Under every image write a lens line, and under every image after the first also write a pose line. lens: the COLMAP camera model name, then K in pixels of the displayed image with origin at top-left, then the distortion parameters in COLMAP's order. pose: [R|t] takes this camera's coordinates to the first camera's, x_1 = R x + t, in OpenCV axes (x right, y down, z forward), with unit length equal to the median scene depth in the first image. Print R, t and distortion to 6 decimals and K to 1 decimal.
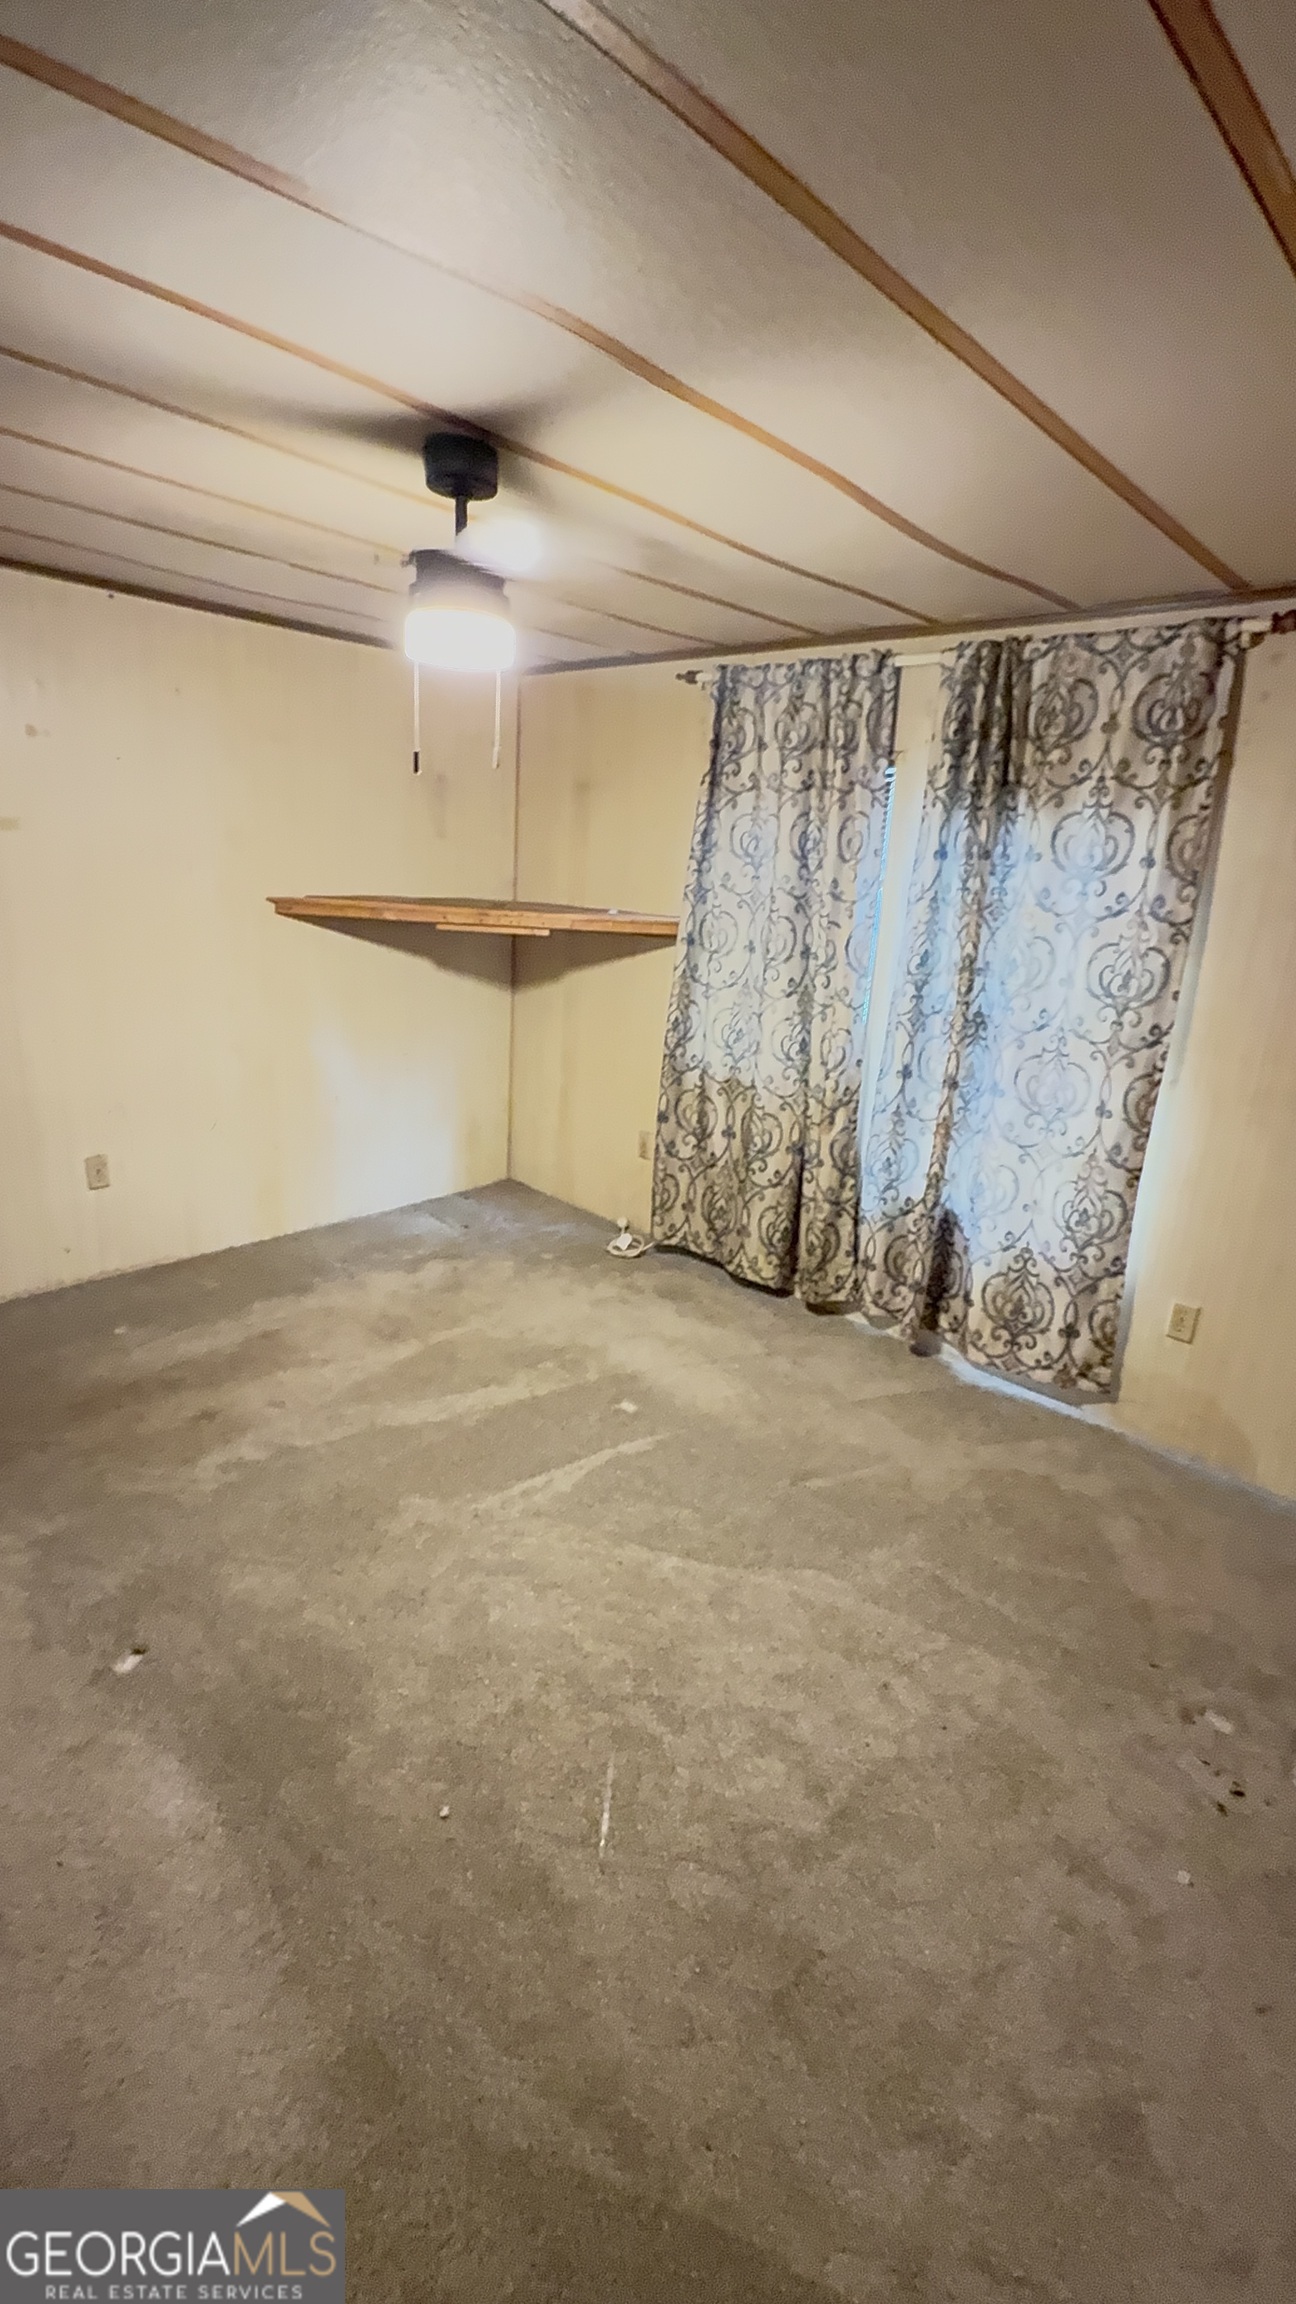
lens RADIAL K [[1007.5, 0, 648.0], [0, 1007.5, 1152.0], [0, 0, 1]] dist [-0.010365, 0.012709]
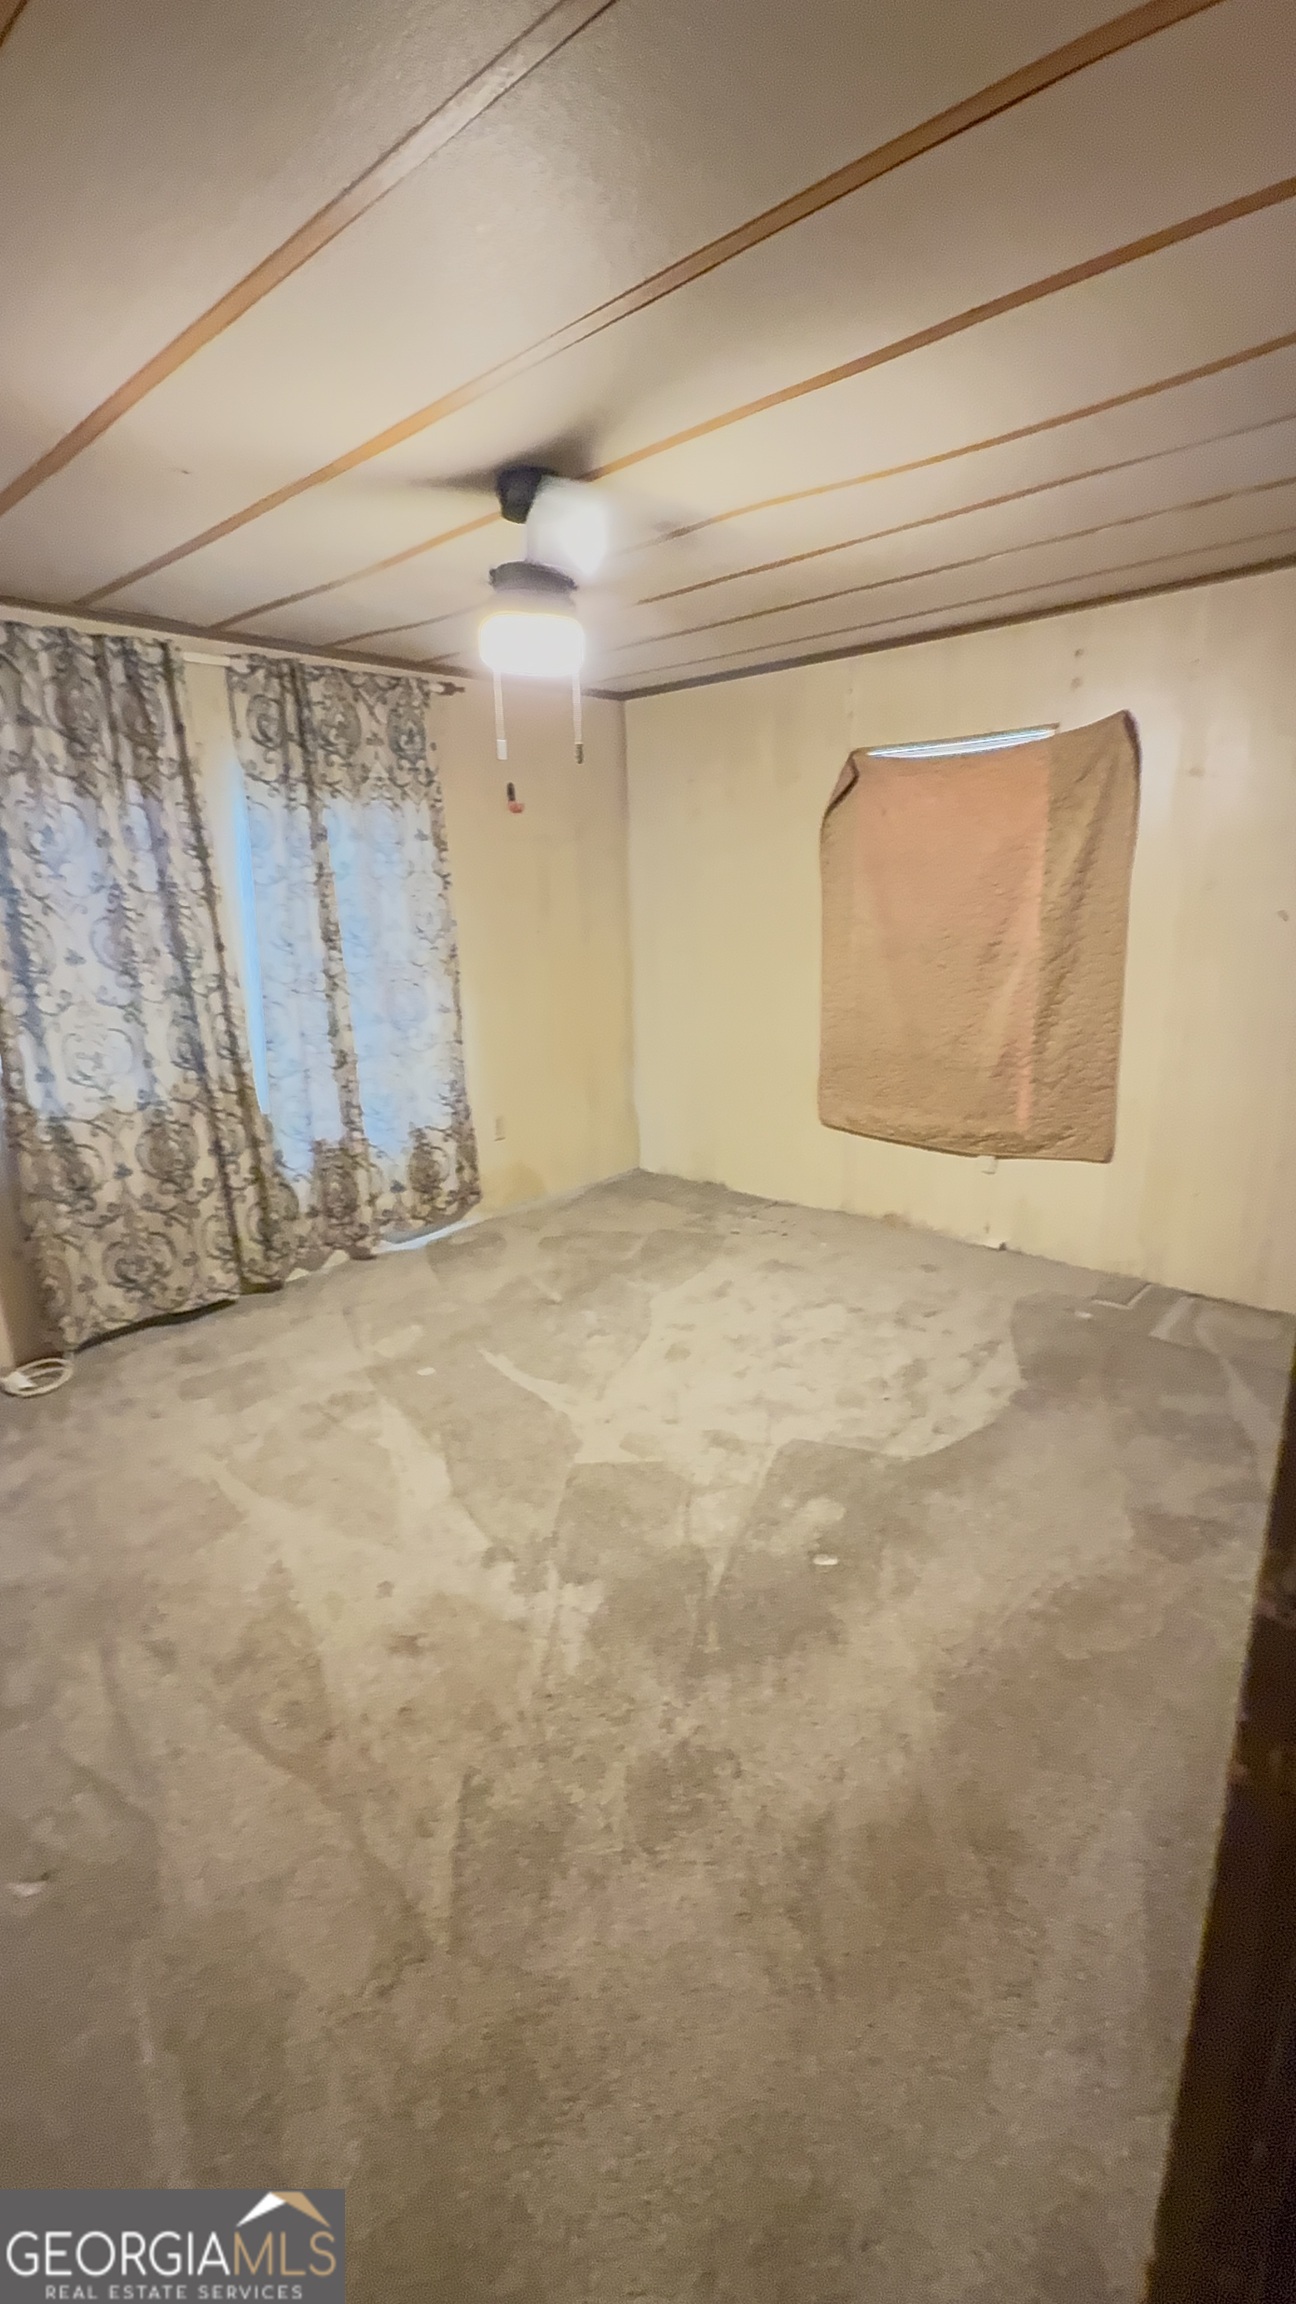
lens RADIAL K [[1007.5, 0, 648.0], [0, 1007.5, 1152.0], [0, 0, 1]] dist [-0.010365, 0.012709]
pose [[-0.021862, -0.318491, 0.947674, -0.935504], [0.313412, 0.897936, 0.309006, -0.200913], [-0.949366, 0.303768, 0.080188, 0.627736]]
